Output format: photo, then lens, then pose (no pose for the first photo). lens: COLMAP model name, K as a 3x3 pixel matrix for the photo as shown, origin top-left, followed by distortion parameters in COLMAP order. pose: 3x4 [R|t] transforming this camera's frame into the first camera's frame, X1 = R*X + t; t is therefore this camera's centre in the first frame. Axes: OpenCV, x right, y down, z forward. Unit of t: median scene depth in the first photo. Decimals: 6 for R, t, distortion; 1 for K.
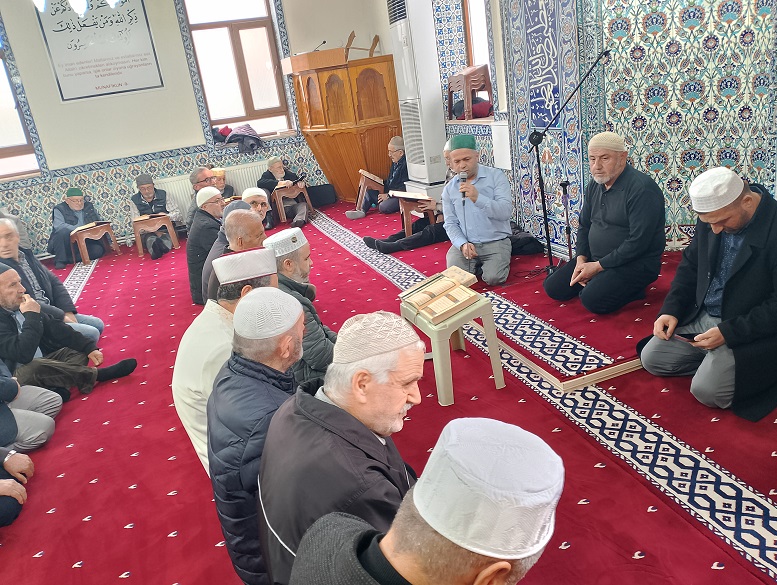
lens RADIAL K [[620.8, 0, 388.5], [0, 620.8, 292.5], [0, 0, 1]] dist [0.069324, -0.122705]
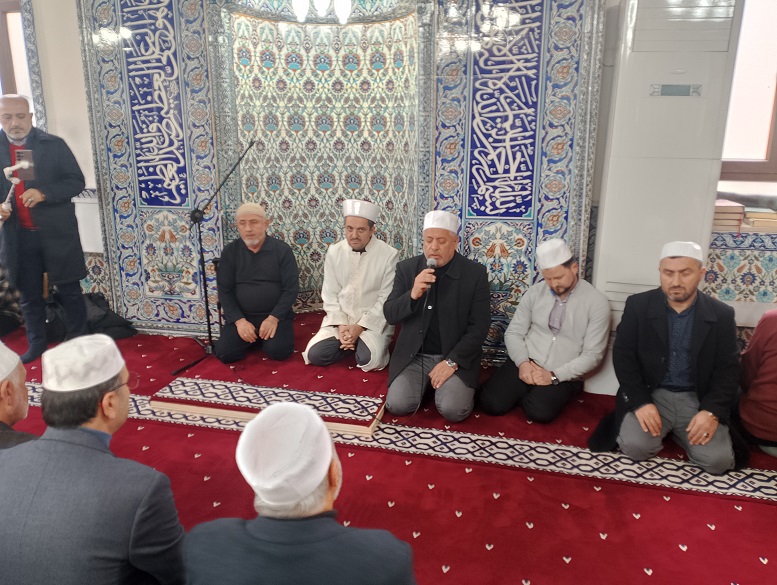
lens RADIAL K [[620.8, 0, 388.5], [0, 620.8, 292.5], [0, 0, 1]] dist [0.069324, -0.122705]
pose [[0.525345, -0.071030, 0.847919, -0.420137], [0.194724, 0.980100, -0.038543, -0.027574], [-0.828308, 0.185359, 0.528722, 0.227886]]
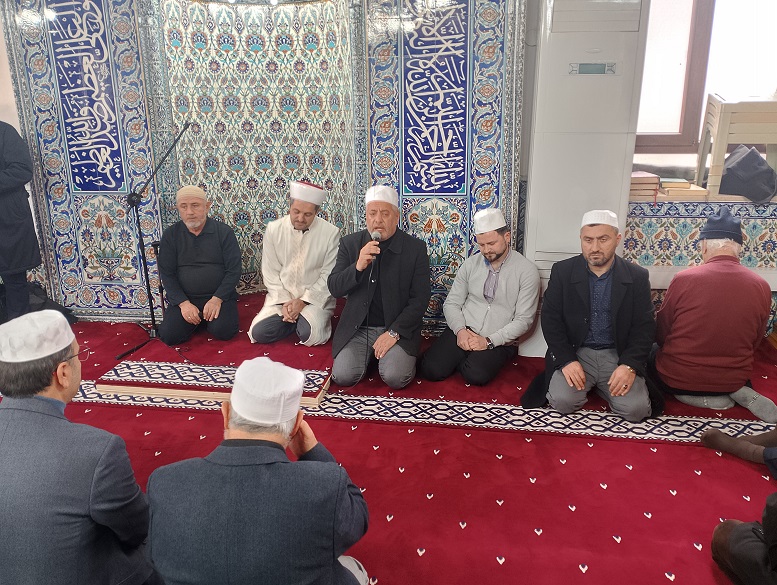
lens RADIAL K [[620.8, 0, 388.5], [0, 620.8, 292.5], [0, 0, 1]] dist [0.069324, -0.122705]
pose [[0.446843, -0.115195, 0.887165, -0.444929], [0.233770, 0.972255, 0.008499, -0.016085], [-0.863529, 0.203595, 0.461375, 0.208011]]
